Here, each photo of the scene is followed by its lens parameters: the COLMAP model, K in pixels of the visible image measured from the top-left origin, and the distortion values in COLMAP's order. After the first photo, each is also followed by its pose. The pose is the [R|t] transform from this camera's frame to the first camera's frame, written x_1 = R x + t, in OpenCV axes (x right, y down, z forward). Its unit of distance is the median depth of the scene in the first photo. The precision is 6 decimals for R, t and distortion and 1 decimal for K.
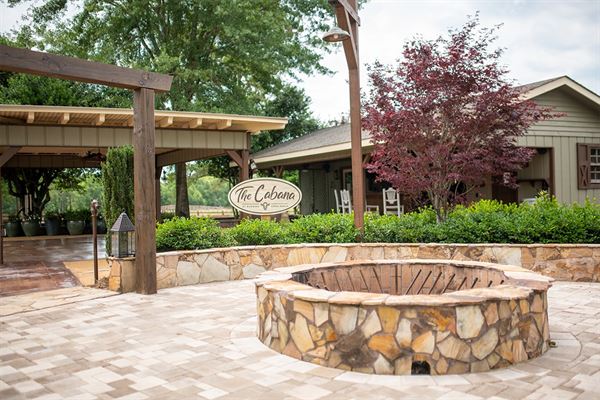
lens RADIAL K [[573.4, 0, 300.0], [0, 573.4, 200.0], [0, 0, 1]] dist [-0.015428, 0.002751]
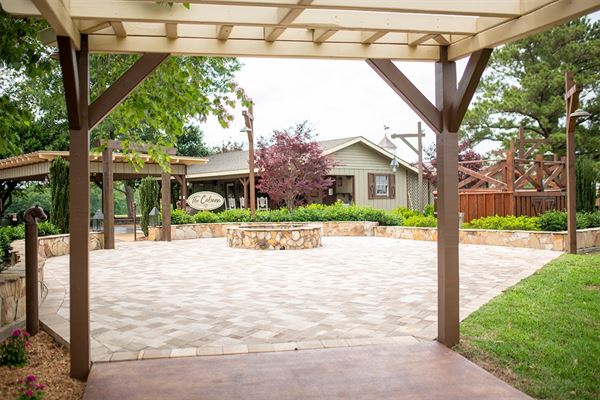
lens RADIAL K [[573.4, 0, 300.0], [0, 573.4, 200.0], [0, 0, 1]] dist [-0.015428, 0.002751]
pose [[0.970019, 0.008184, 0.242890, -0.250830], [-0.004220, 0.999849, -0.016838, 0.025089], [-0.242991, 0.015309, 0.969908, -1.134502]]
